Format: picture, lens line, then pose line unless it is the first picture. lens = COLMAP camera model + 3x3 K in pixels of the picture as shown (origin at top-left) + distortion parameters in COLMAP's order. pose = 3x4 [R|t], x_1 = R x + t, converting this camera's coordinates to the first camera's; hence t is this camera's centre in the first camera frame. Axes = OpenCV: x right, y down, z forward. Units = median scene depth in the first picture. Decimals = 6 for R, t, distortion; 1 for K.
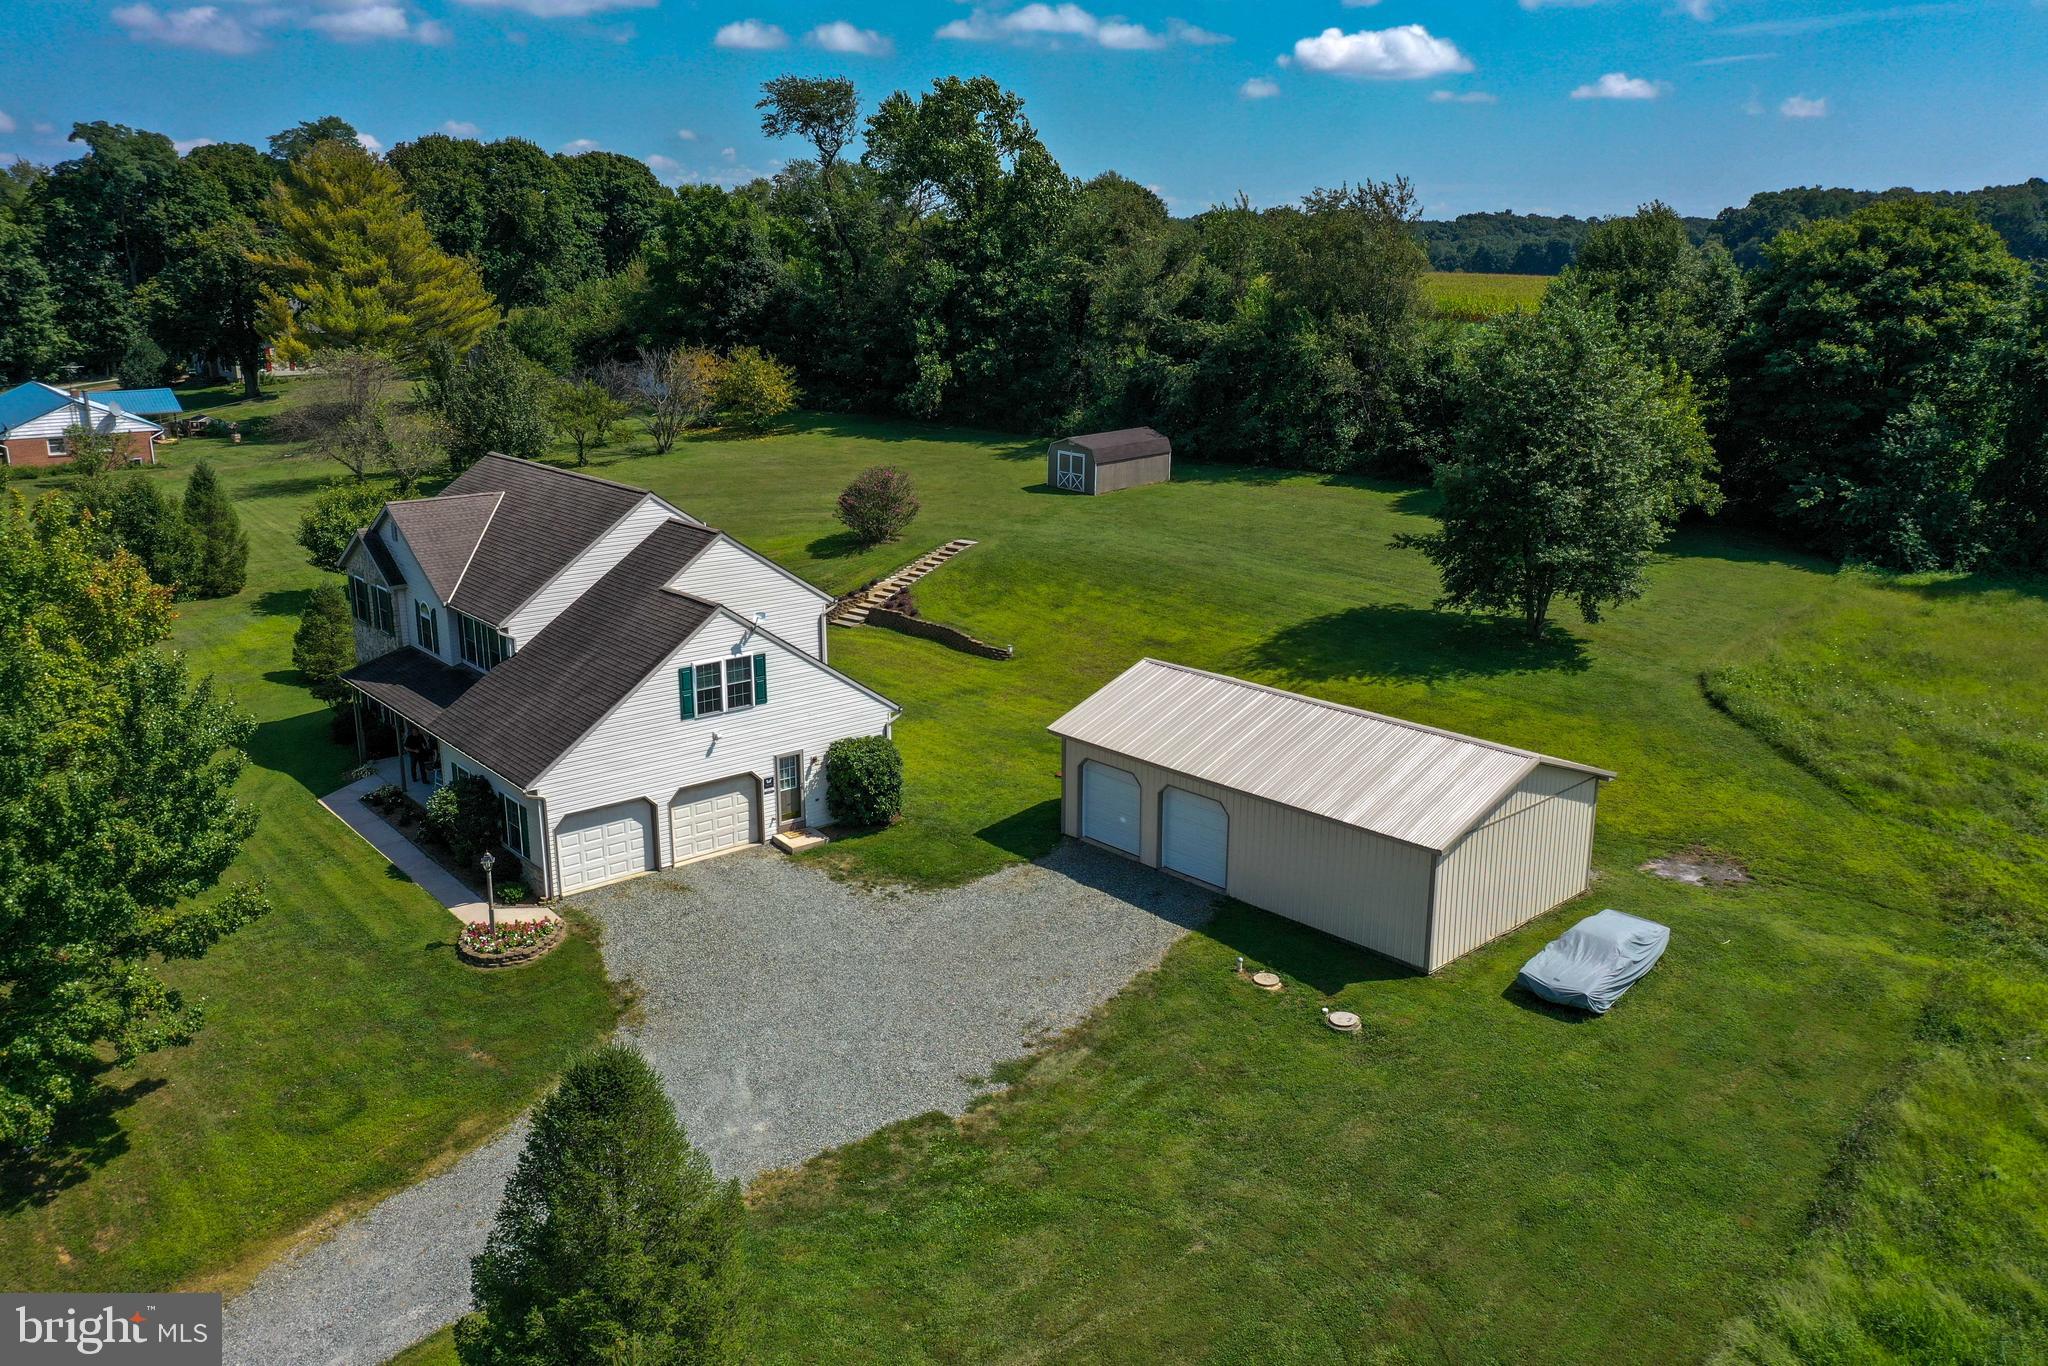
lens RADIAL K [[1562.9, 0, 1023.3], [0, 1562.9, 682.0], [0, 0, 1]] dist [-0.001890, -0.009961]
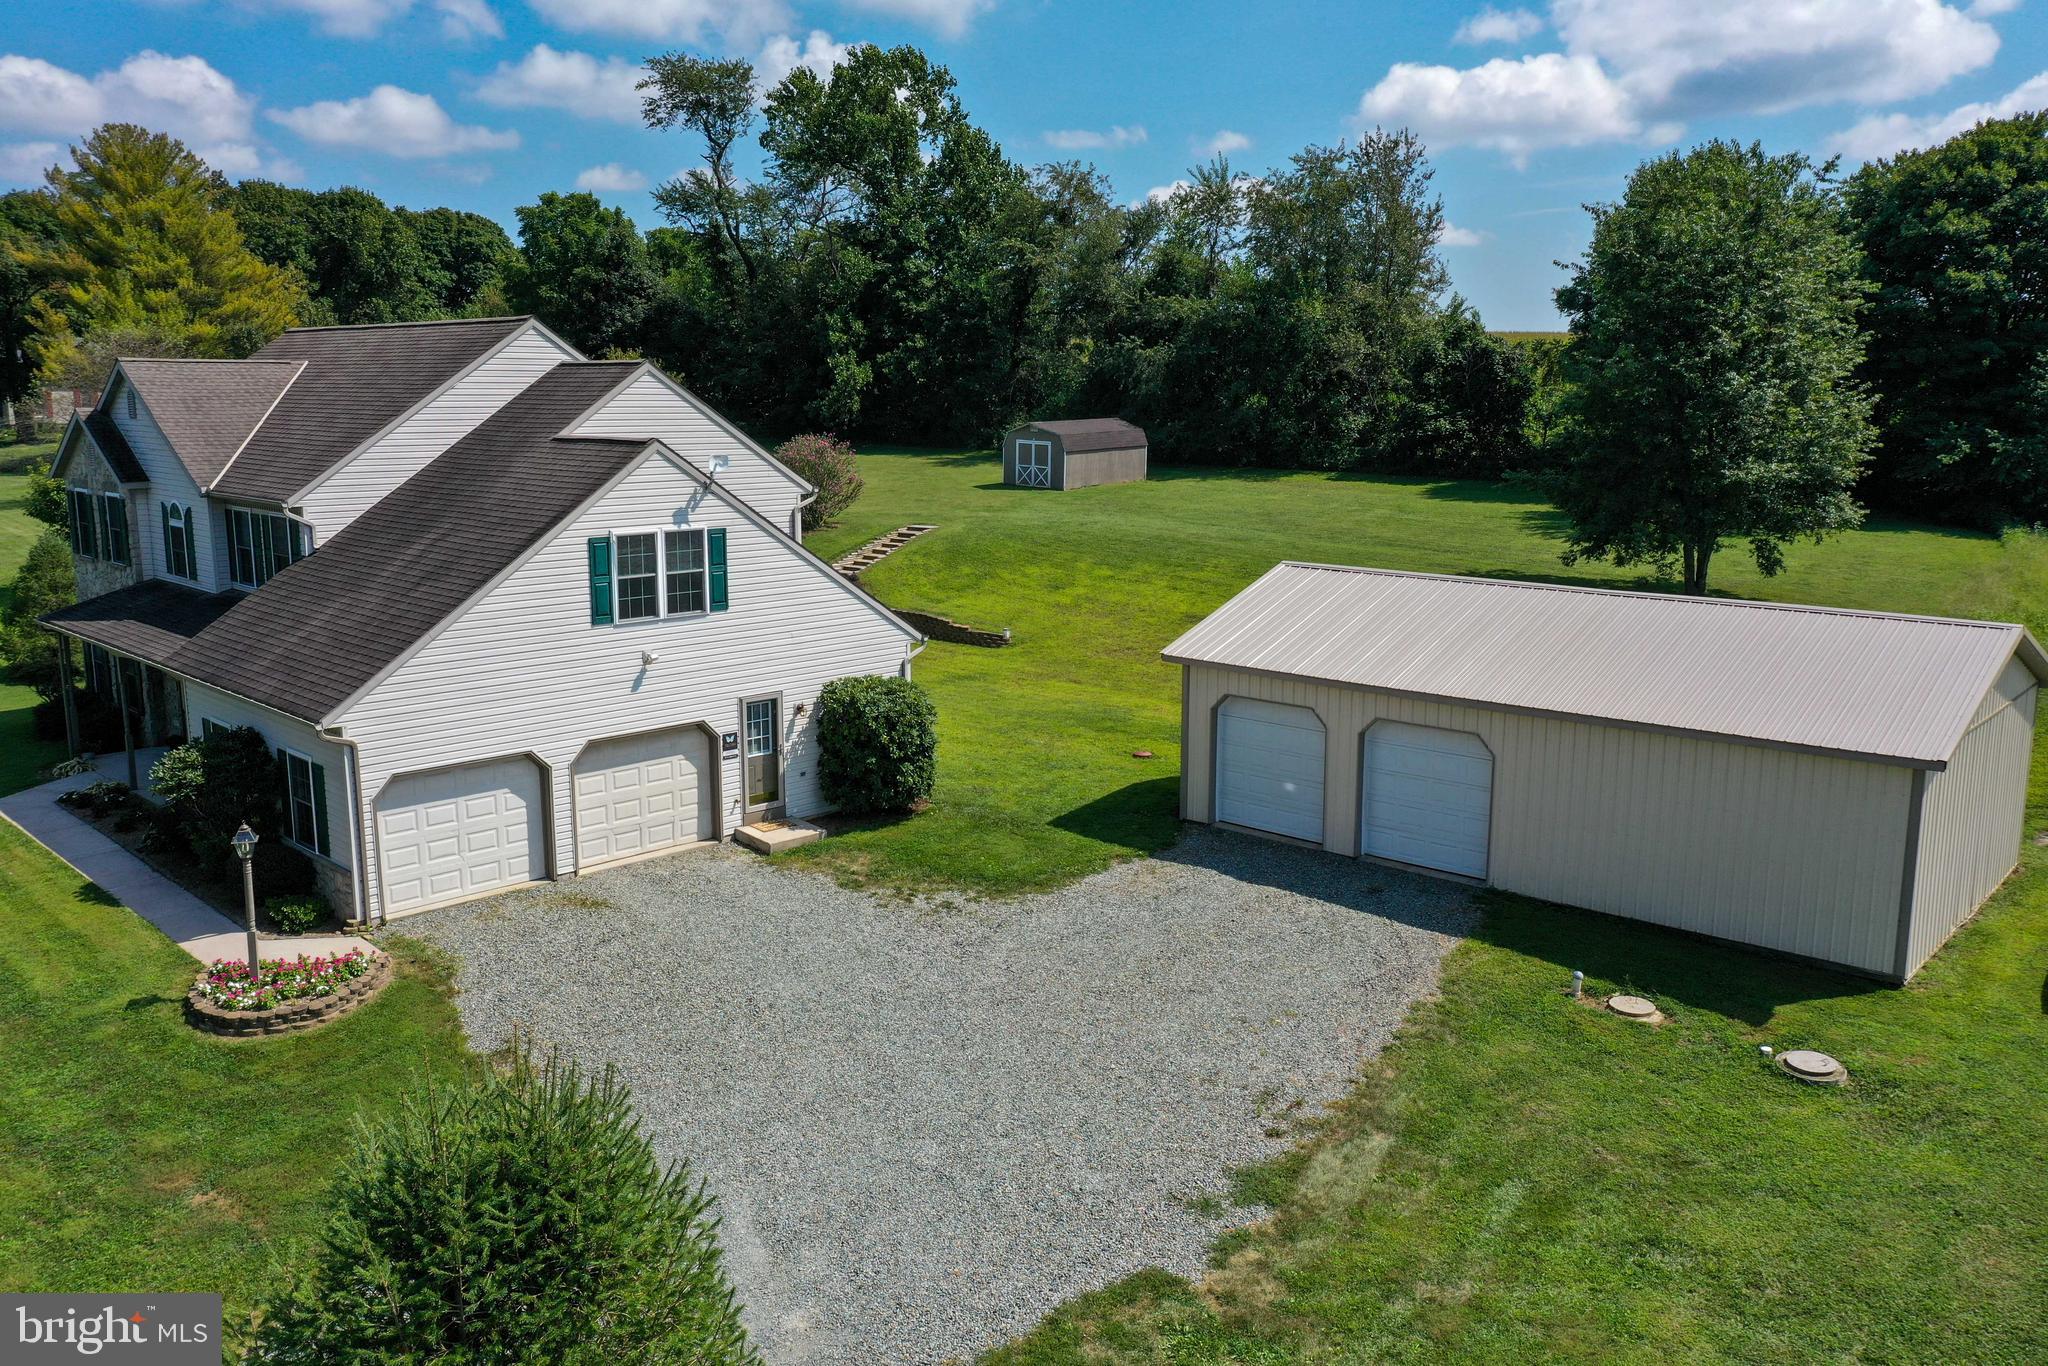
lens RADIAL K [[1562.9, 0, 1018.2], [0, 1562.9, 681.2], [0, 0, 1]] dist [-0.001890, -0.009961]
pose [[0.995836, -0.017224, 0.089519, -0.100897], [0.024889, 0.996051, -0.085221, 0.094040], [-0.087697, 0.087094, 0.992333, 0.357668]]
